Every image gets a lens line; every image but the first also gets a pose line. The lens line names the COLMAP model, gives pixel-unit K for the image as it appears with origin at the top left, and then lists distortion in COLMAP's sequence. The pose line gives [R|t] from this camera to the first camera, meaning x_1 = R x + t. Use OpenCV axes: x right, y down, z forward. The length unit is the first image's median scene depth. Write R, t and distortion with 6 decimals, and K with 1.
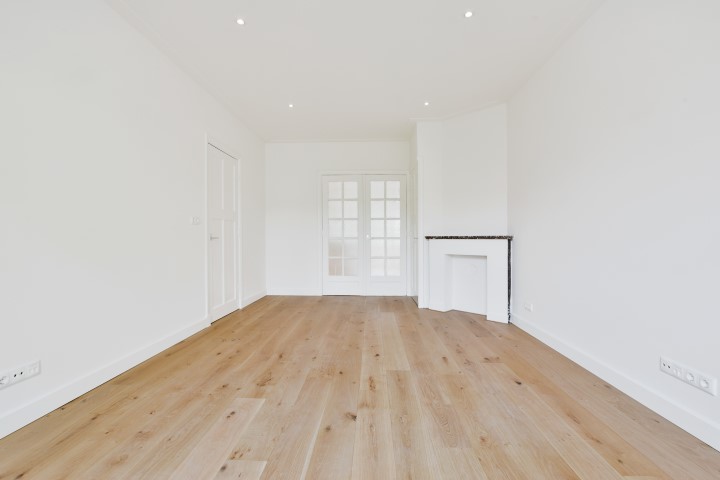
lens RADIAL K [[316.2, 0, 360.0], [0, 316.2, 240.0], [0, 0, 1]] dist [-0.000454, 0.000262]
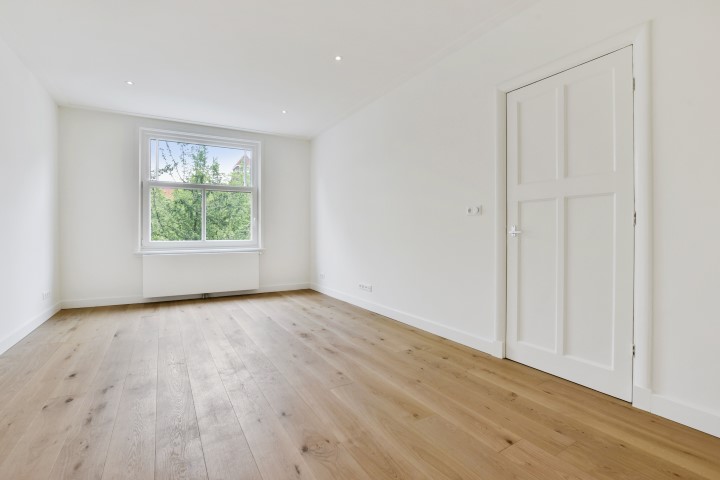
lens RADIAL K [[326.8, 0, 354.7], [0, 326.8, 229.7], [0, 0, 1]] dist [0.000750, 0.000155]
pose [[-0.836588, 0.004670, -0.547813, 0.353376], [0.005955, 0.999982, -0.000569, -0.024058], [0.547800, -0.003738, -0.836601, 2.736206]]
